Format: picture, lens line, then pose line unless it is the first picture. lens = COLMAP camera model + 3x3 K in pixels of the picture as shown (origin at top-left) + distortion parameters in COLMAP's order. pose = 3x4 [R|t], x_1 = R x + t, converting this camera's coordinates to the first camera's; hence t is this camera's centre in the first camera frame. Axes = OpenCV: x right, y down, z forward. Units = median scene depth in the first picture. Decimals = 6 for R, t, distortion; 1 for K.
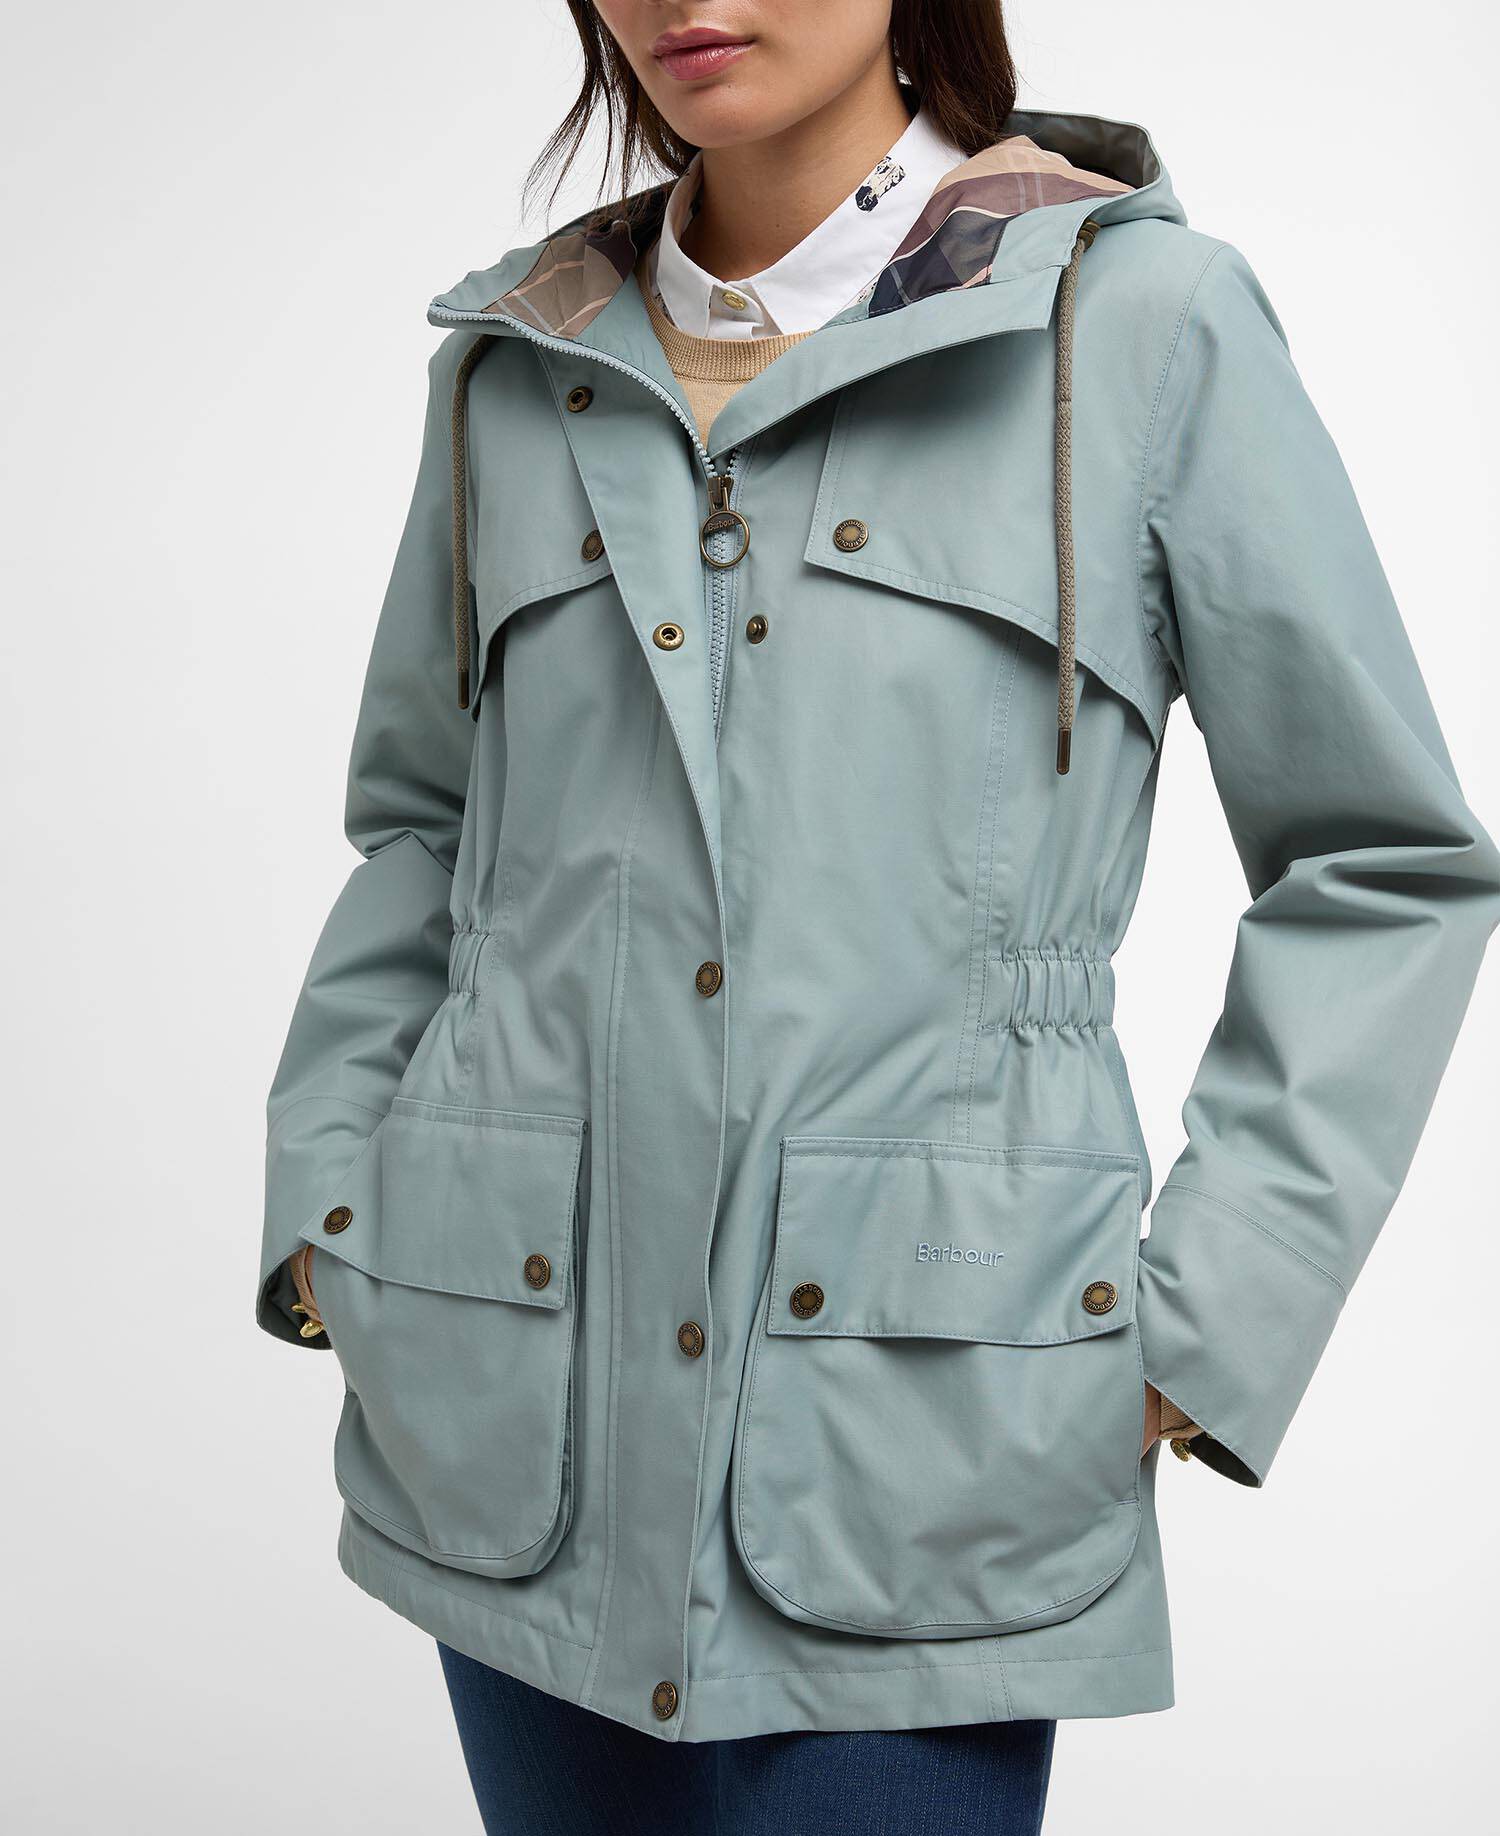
lens RADIAL K [[3244.6, 0, 750.0], [0, 3244.6, 918.0], [0, 0, 1]] dist [0.367032, -4.251939]
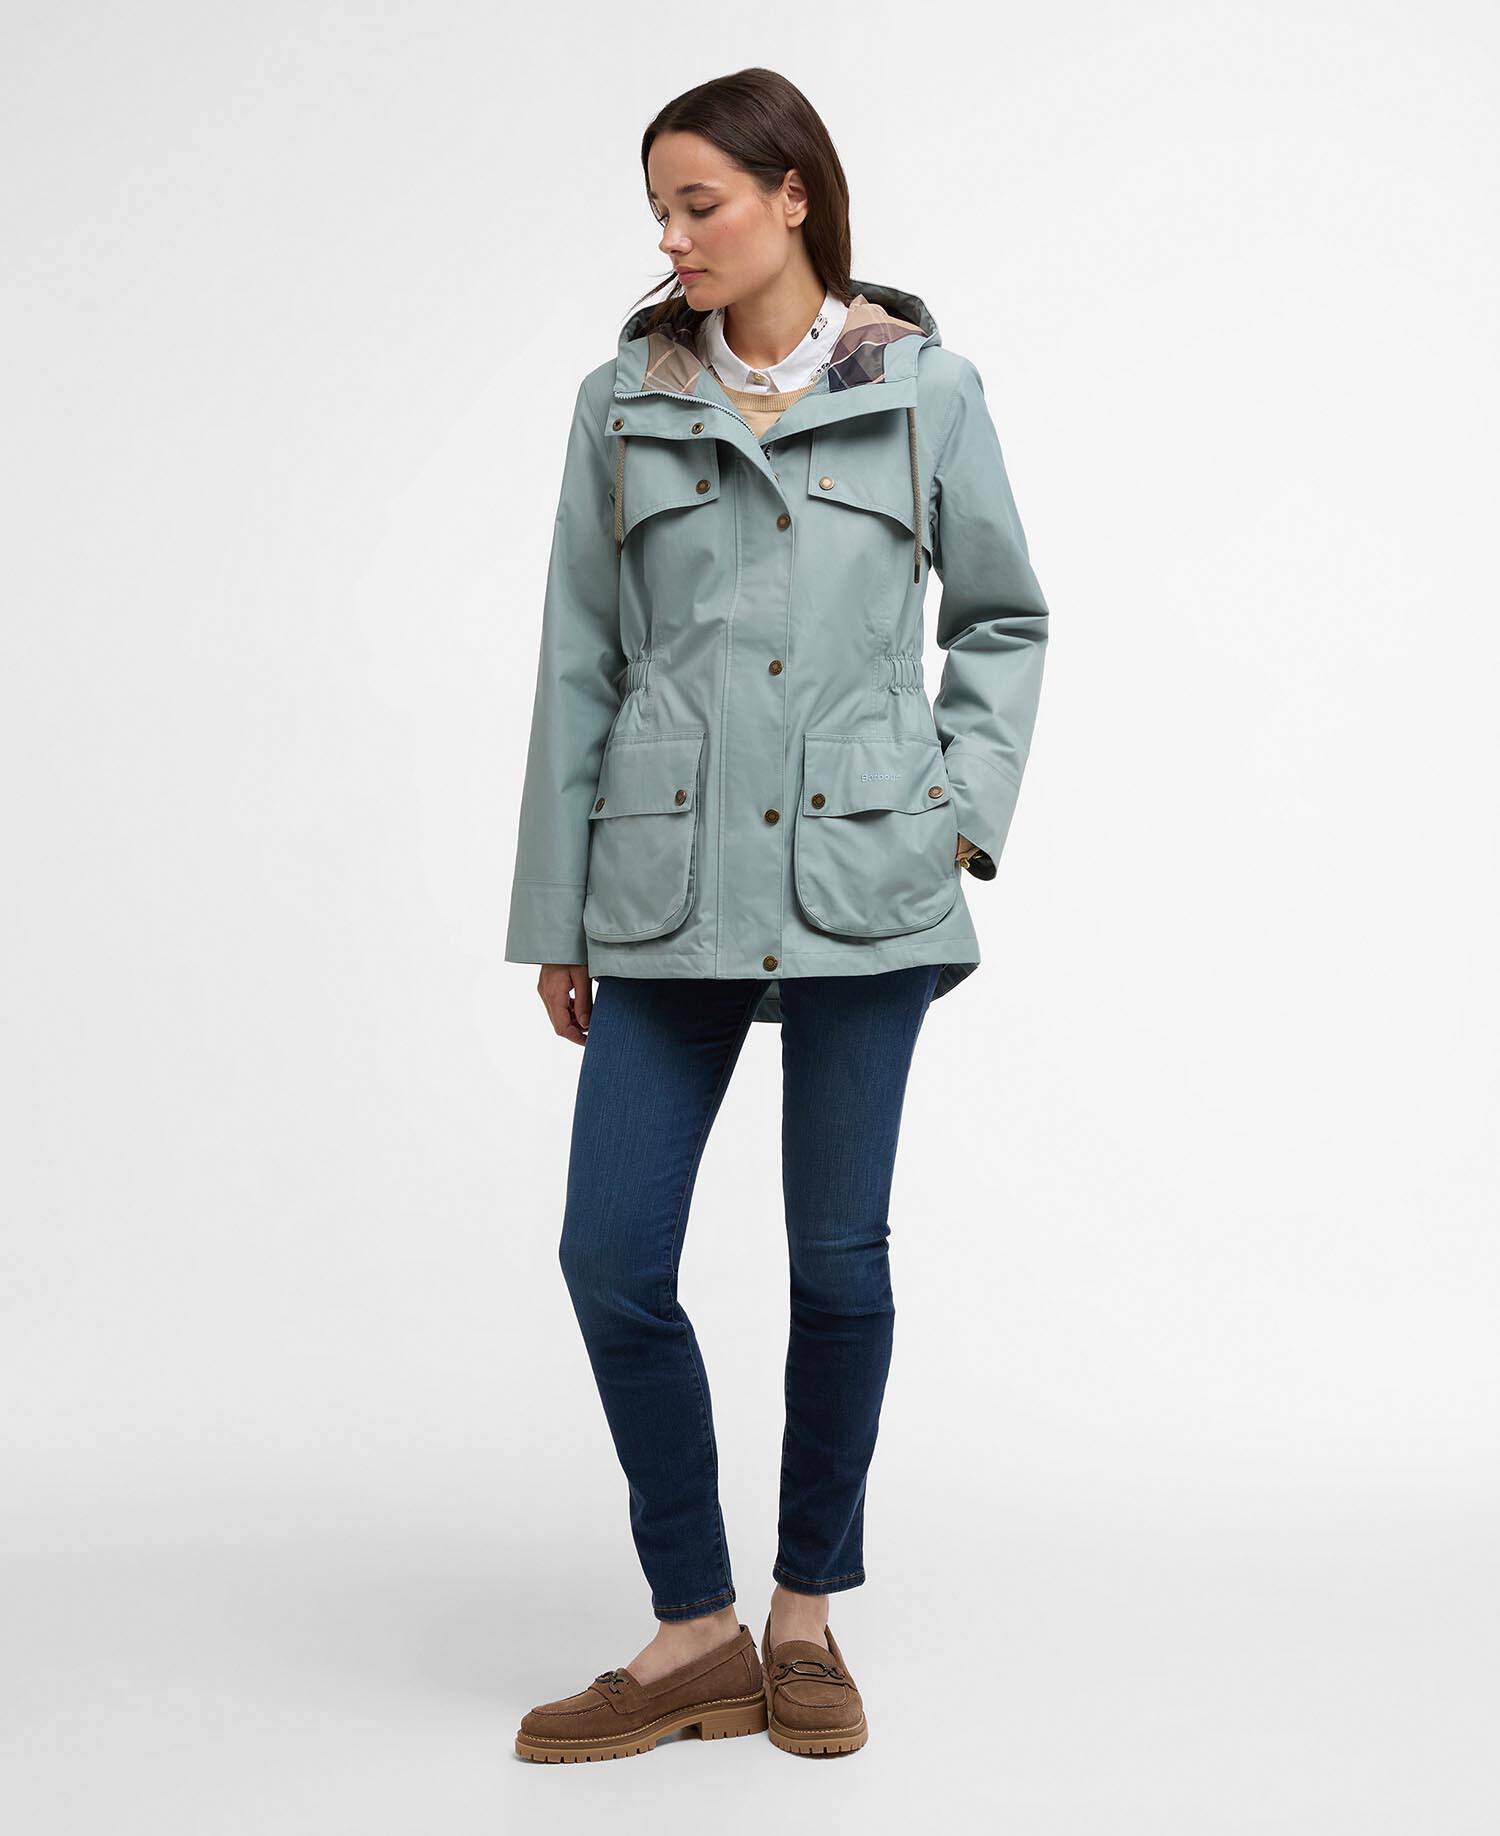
lens RADIAL K [[3736.2, 0, 750.0], [0, 3736.2, 918.0], [0, 0, 1]] dist [0.332500, -0.062533]
pose [[0.969698, -0.021352, 0.243371, -0.697649], [0.012175, 0.999159, 0.039149, 0.093665], [-0.244003, -0.035000, 0.969143, -1.665673]]
